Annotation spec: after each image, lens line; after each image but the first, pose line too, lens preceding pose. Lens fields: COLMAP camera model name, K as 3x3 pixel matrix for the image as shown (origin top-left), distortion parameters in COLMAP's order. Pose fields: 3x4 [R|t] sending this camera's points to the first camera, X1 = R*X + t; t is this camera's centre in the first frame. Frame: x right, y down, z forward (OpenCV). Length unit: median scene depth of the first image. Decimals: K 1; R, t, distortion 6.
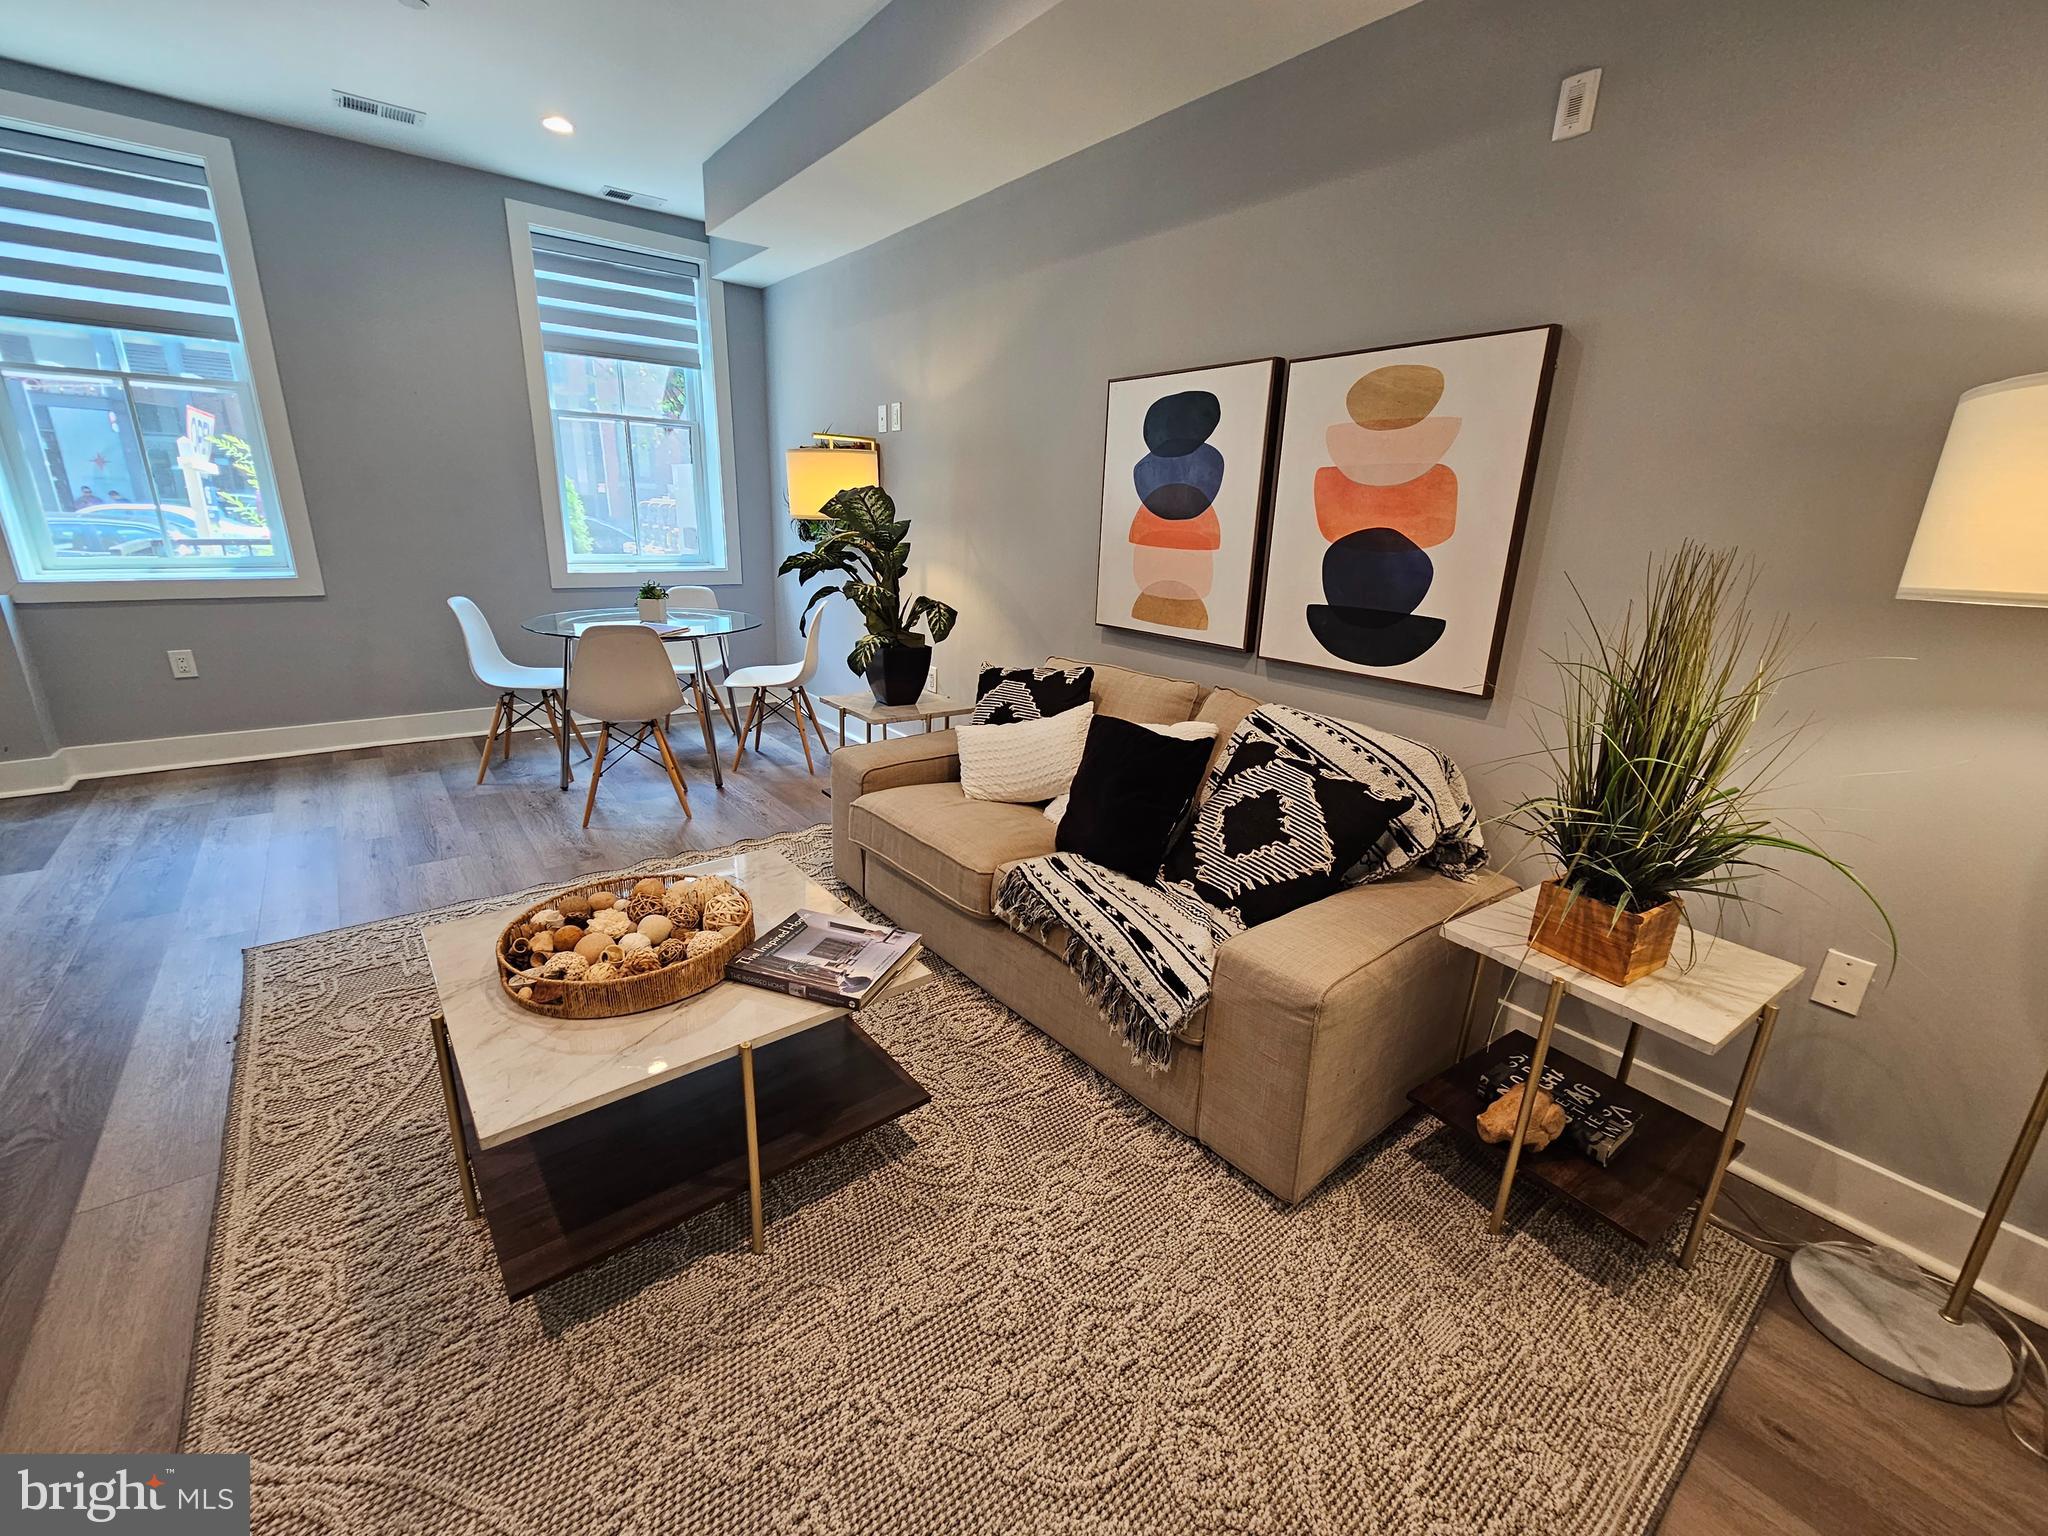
lens RADIAL K [[838.2, 0, 1035.8], [0, 838.2, 769.7], [0, 0, 1]] dist [-0.004679, 0.001314]
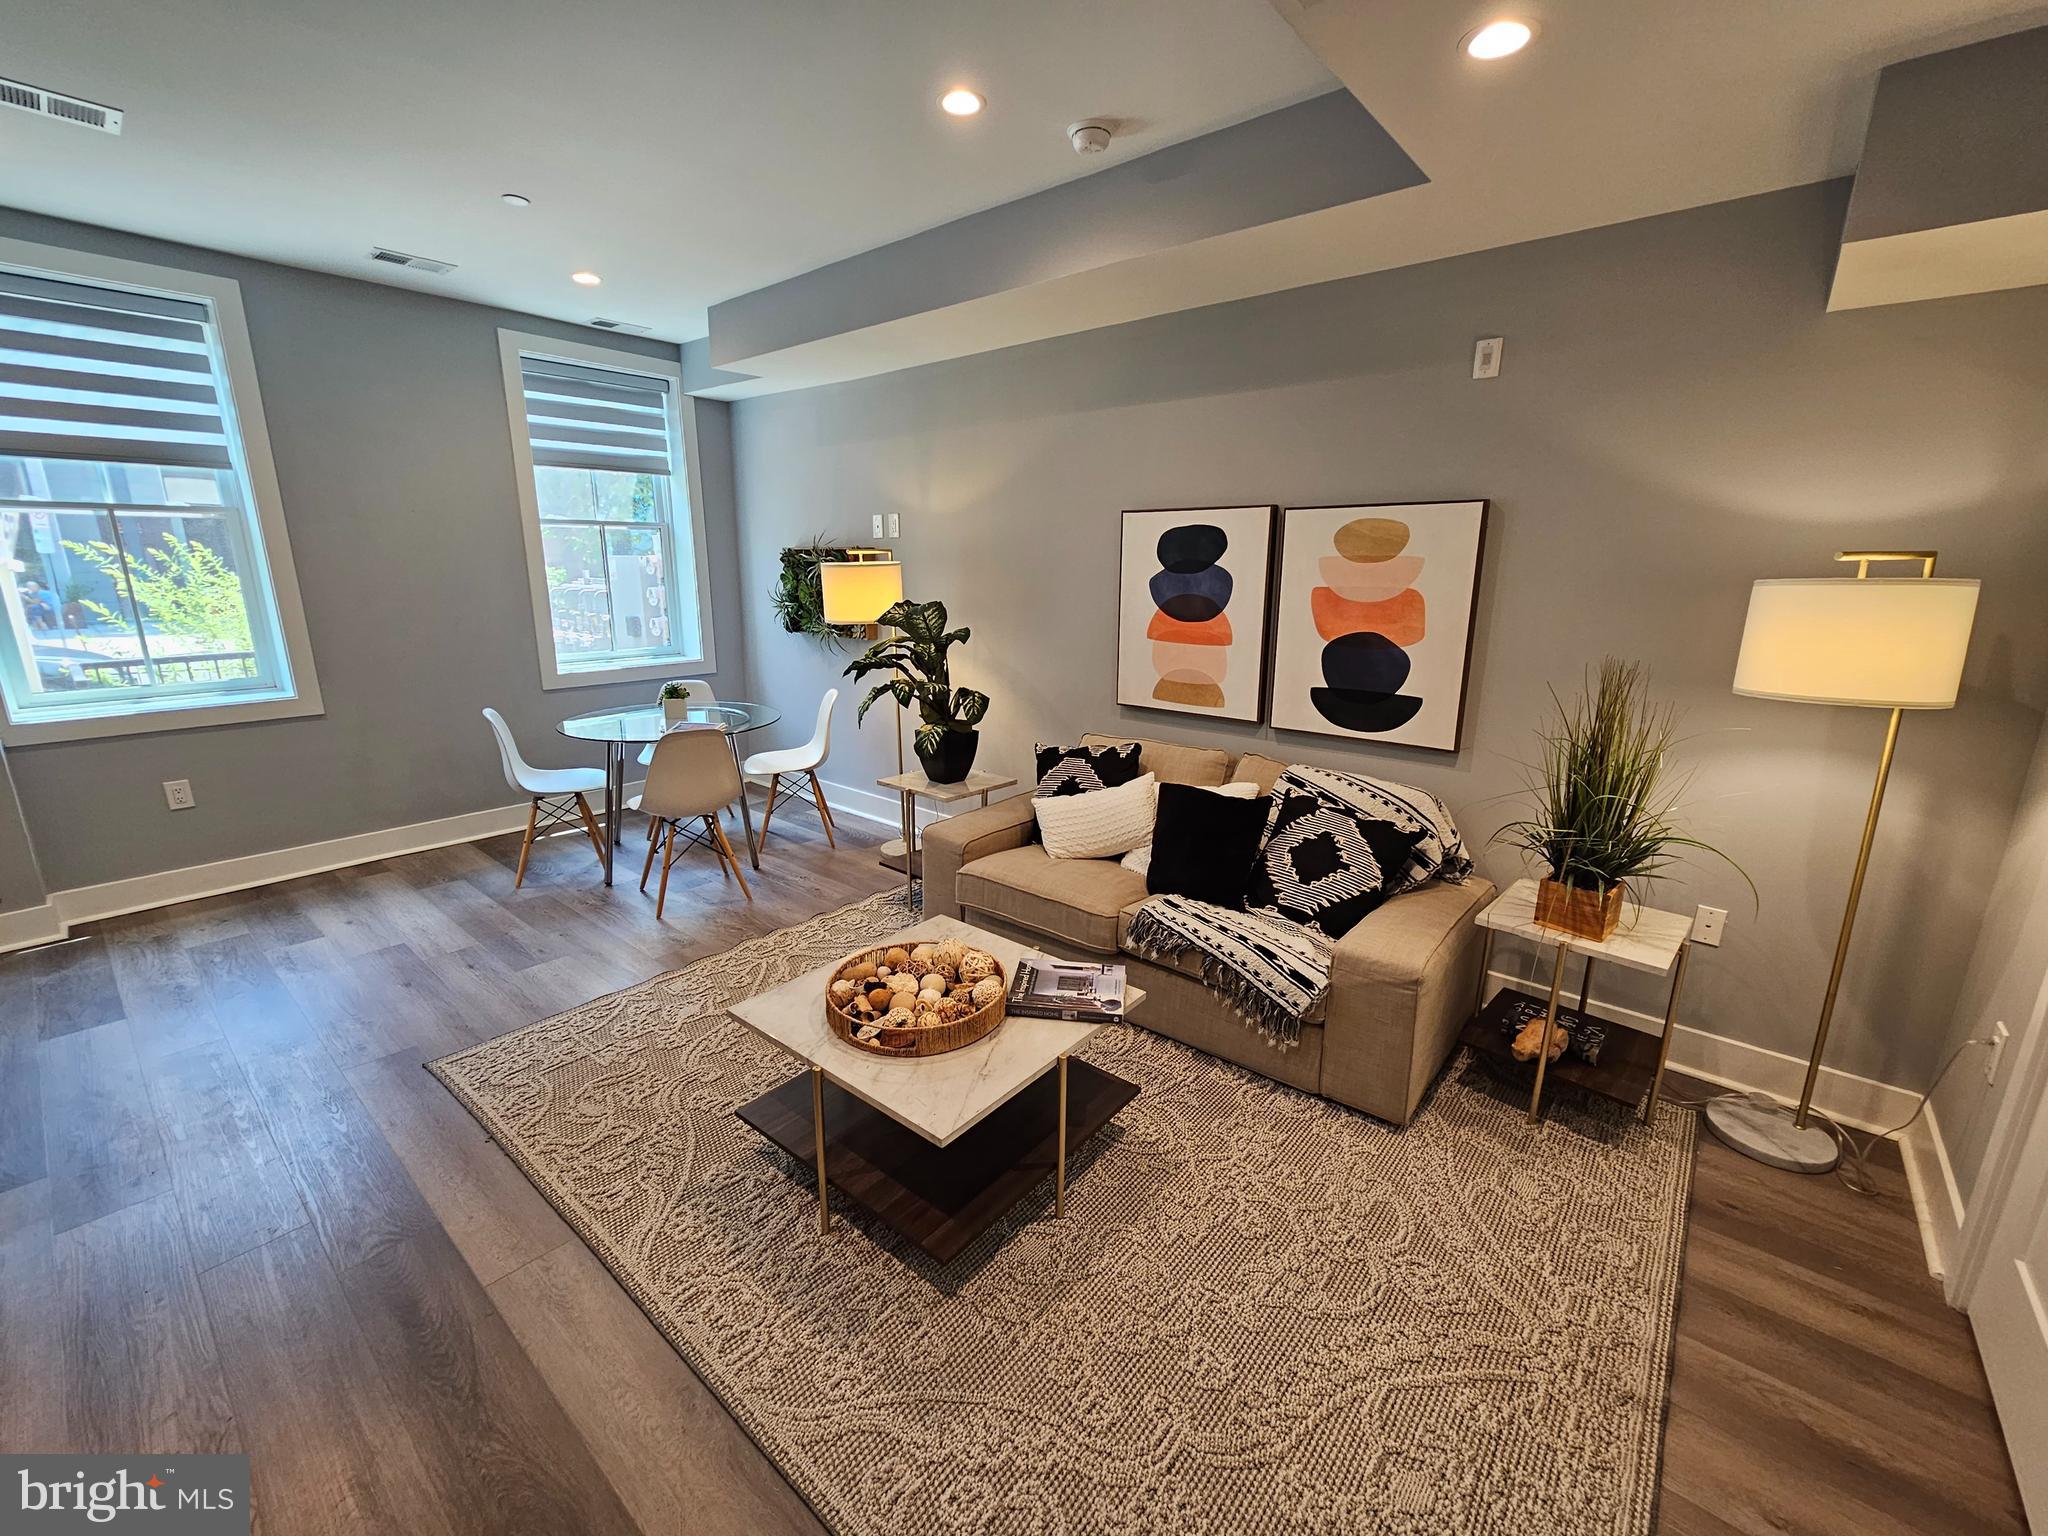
lens RADIAL K [[838.2, 0, 1035.3], [0, 838.2, 769.9], [0, 0, 1]] dist [-0.004679, 0.001314]
pose [[0.980363, -0.075248, 0.182280, -0.328029], [0.084237, 0.995557, -0.042074, -0.045341], [-0.178304, 0.056602, 0.982346, -0.197822]]
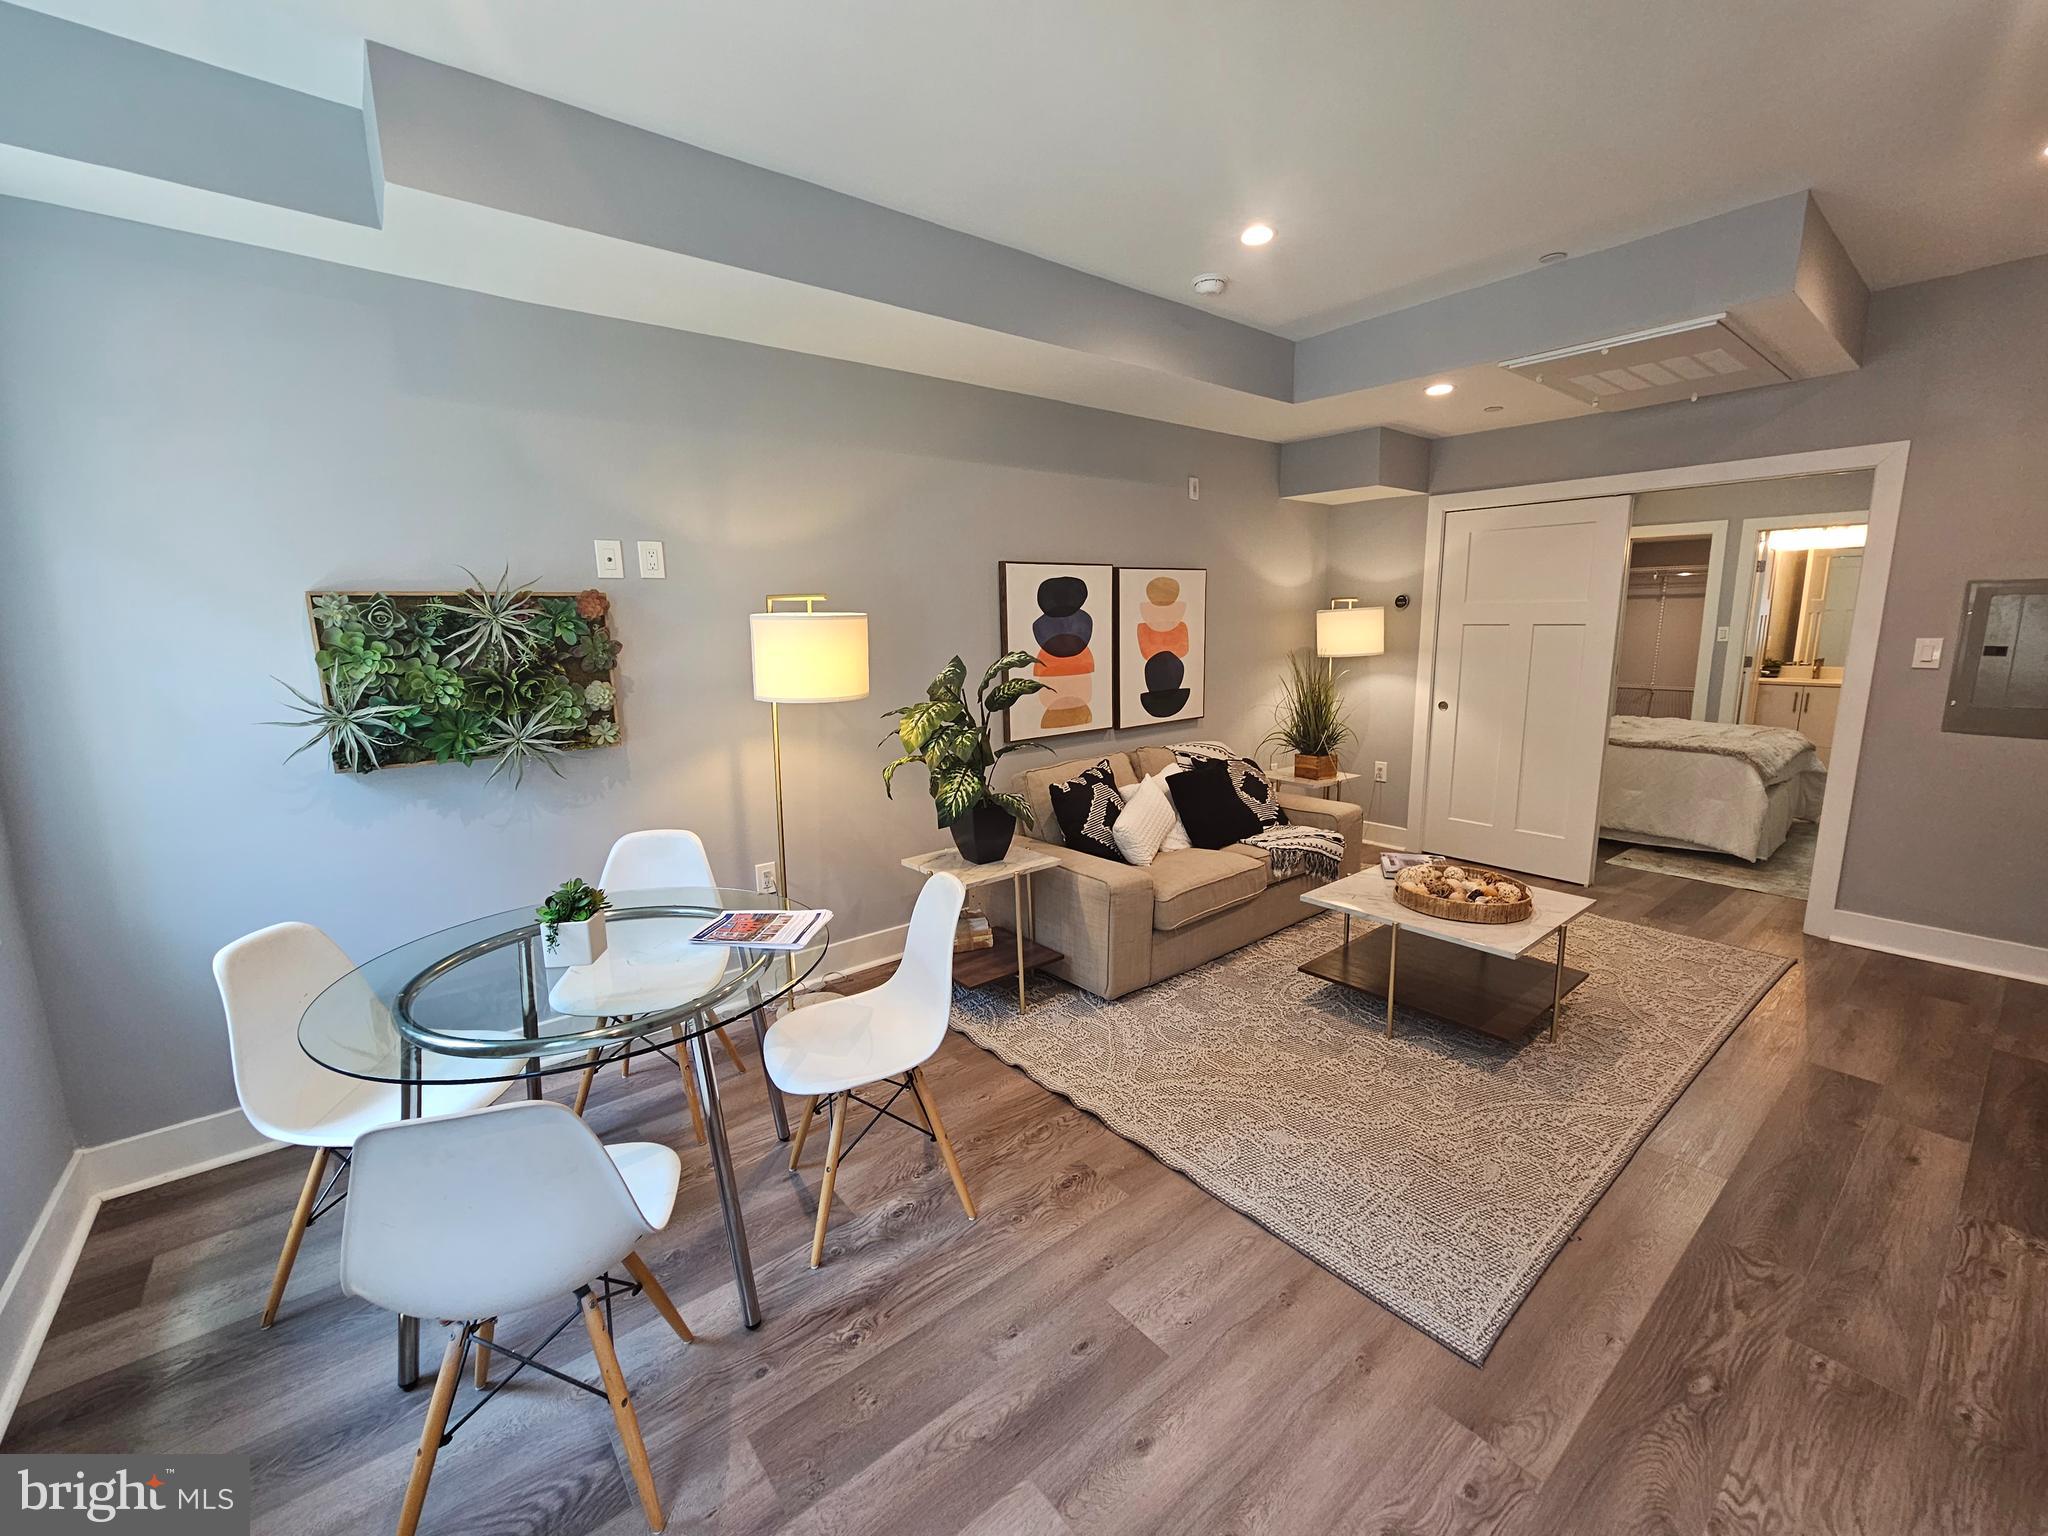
lens RADIAL K [[838.2, 0, 1033.6], [0, 838.2, 765.9], [0, 0, 1]] dist [-0.004679, 0.001314]
pose [[-0.004811, -0.210591, 0.977562, -1.423450], [0.311566, 0.928598, 0.201576, -0.464692], [-0.950212, 0.305545, 0.061145, 1.084119]]
